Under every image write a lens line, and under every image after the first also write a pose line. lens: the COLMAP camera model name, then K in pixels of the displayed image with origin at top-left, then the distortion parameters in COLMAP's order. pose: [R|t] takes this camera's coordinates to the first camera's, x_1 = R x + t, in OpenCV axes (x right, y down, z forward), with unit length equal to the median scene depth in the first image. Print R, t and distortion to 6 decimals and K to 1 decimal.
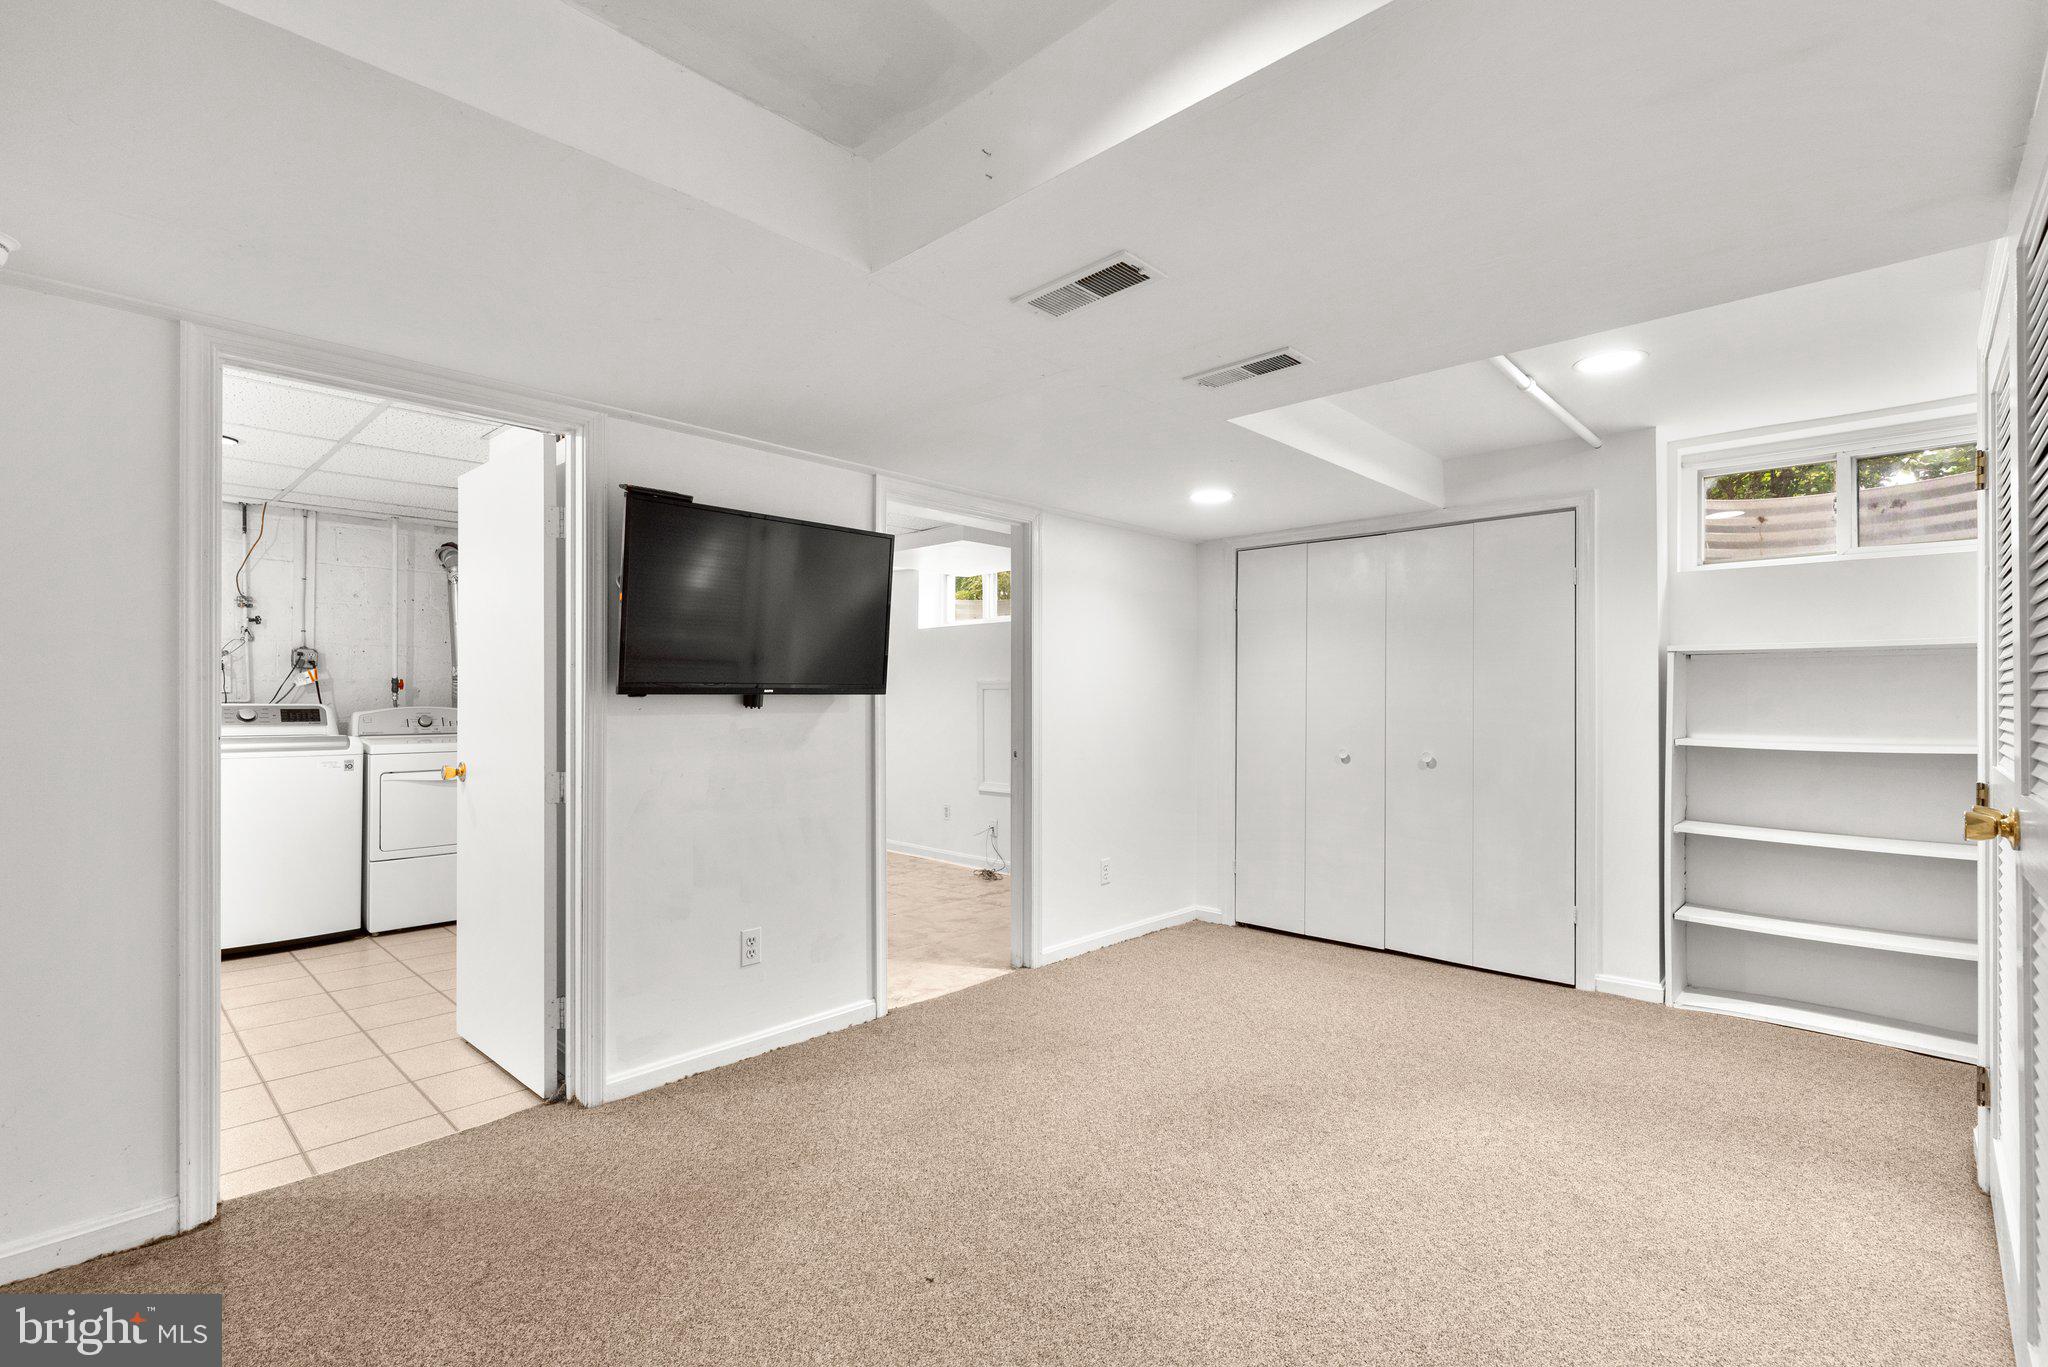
lens RADIAL K [[921.8, 0, 1017.4], [0, 921.8, 685.7], [0, 0, 1]] dist [0.000528, -0.000150]
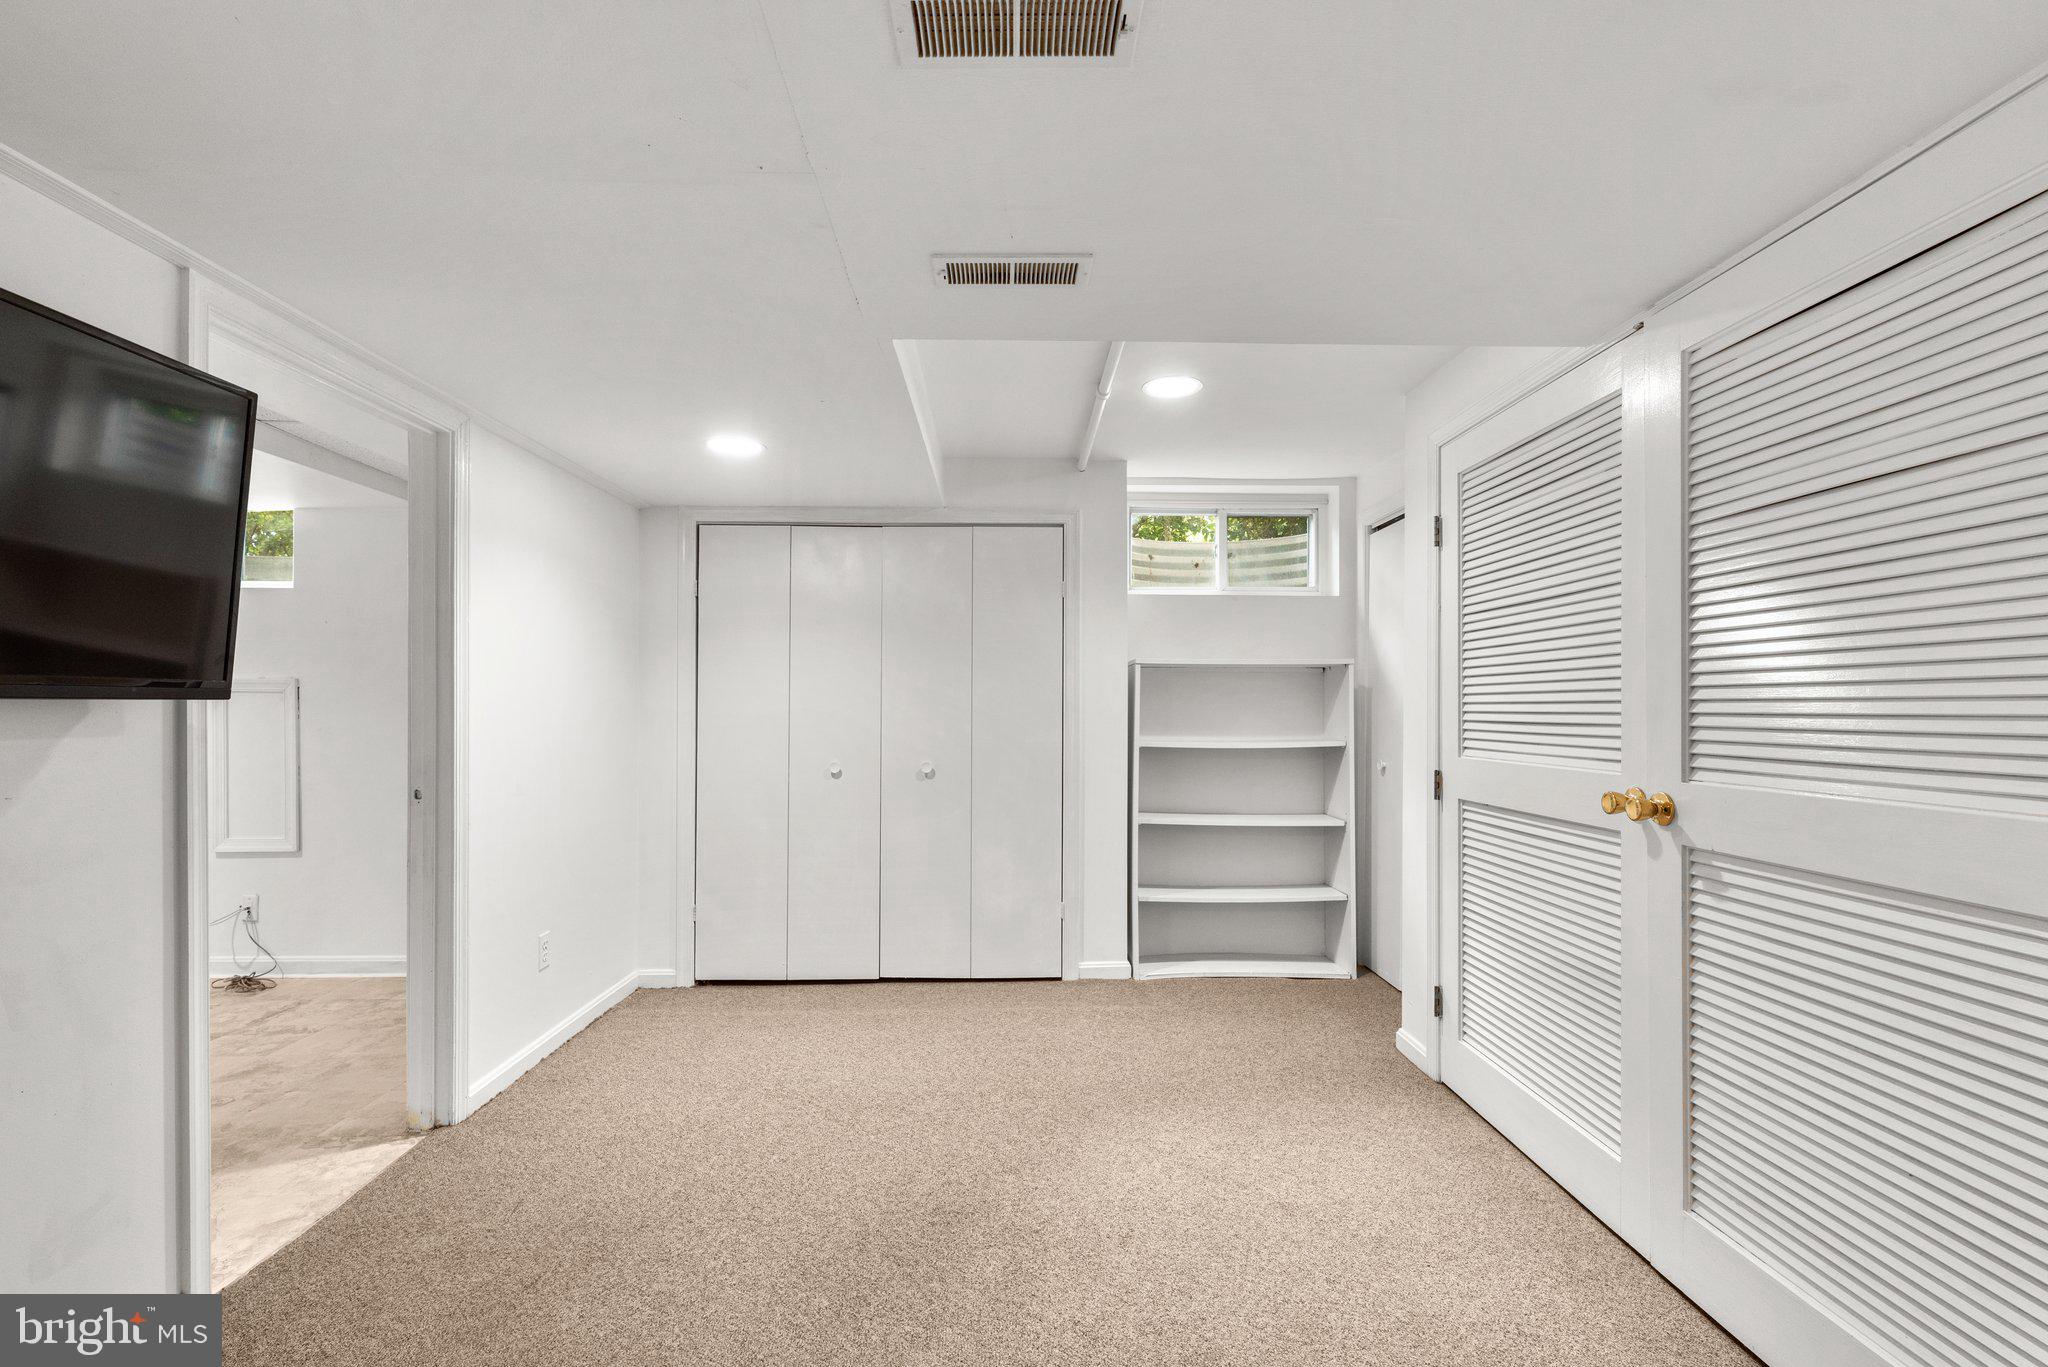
lens RADIAL K [[921.8, 0, 1013.4], [0, 921.8, 697.0], [0, 0, 1]] dist [0.000528, -0.000150]
pose [[0.705652, 0.005692, 0.708536, -0.188344], [-0.009326, 0.999956, 0.001255, 0.003466], [-0.708497, -0.007494, 0.705674, 0.305580]]
